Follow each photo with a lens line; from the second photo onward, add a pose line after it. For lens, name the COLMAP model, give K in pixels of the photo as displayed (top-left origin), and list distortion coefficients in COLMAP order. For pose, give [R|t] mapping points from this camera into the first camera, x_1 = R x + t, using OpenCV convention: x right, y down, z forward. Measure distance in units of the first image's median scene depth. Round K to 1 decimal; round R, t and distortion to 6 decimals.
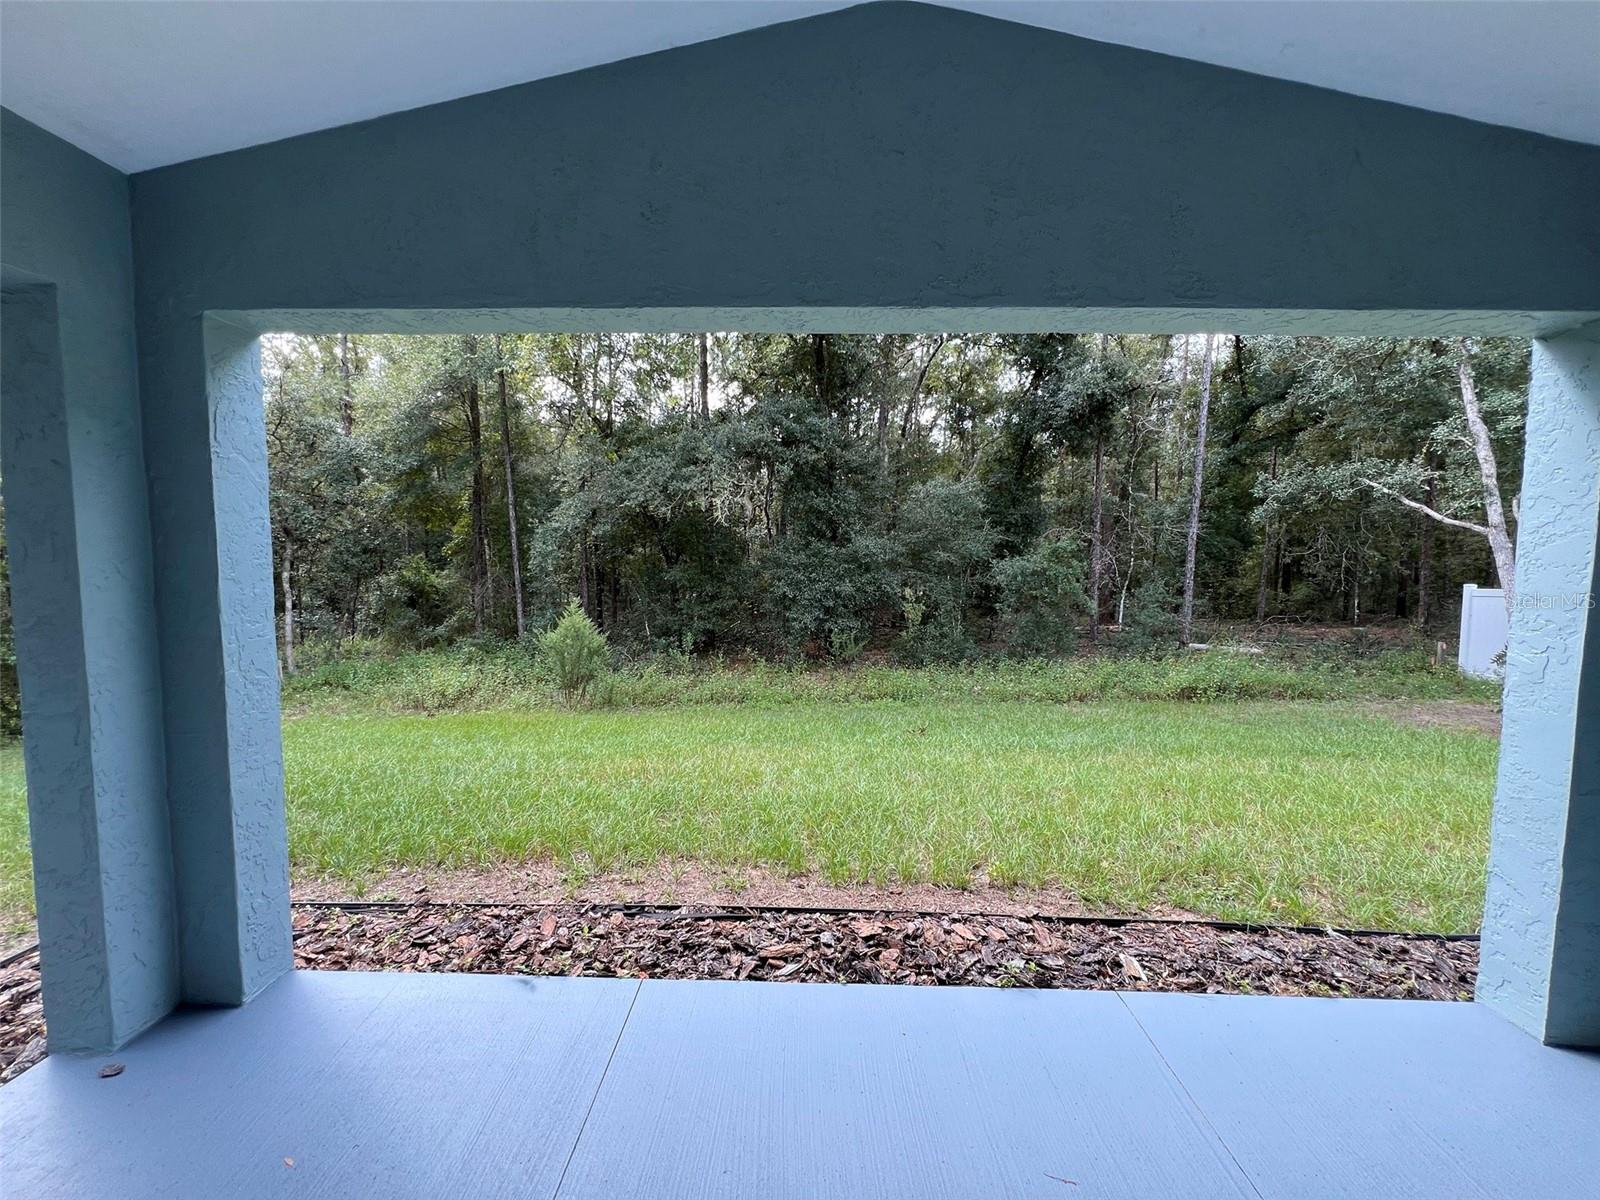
lens RADIAL K [[643.6, 0, 800.3], [0, 643.6, 599.2], [0, 0, 1]] dist [-0.002960, 0.000322]
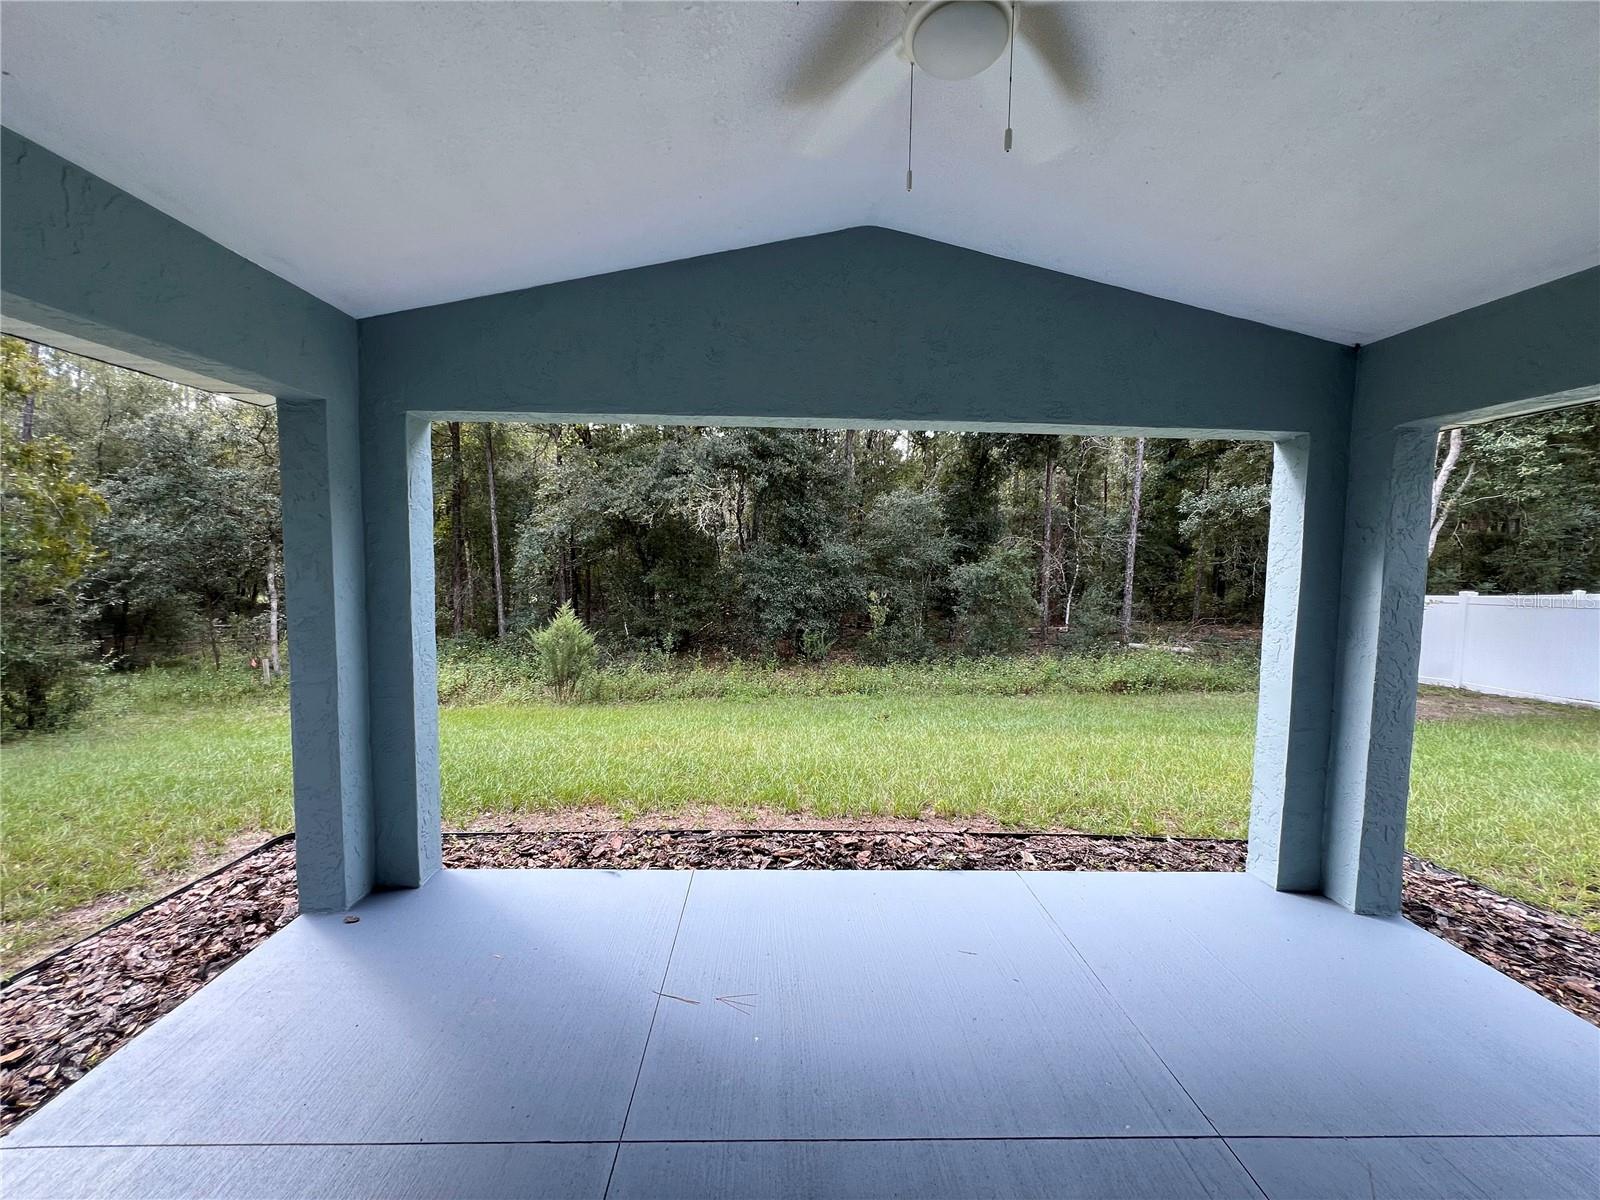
lens RADIAL K [[643.6, 0, 799.0], [0, 643.6, 601.3], [0, 0, 1]] dist [-0.002960, 0.000322]
pose [[0.998598, 0.003446, 0.052829, -0.039132], [-0.003532, 0.999993, 0.001540, -0.006198], [-0.052823, -0.001724, 0.998602, -0.200783]]
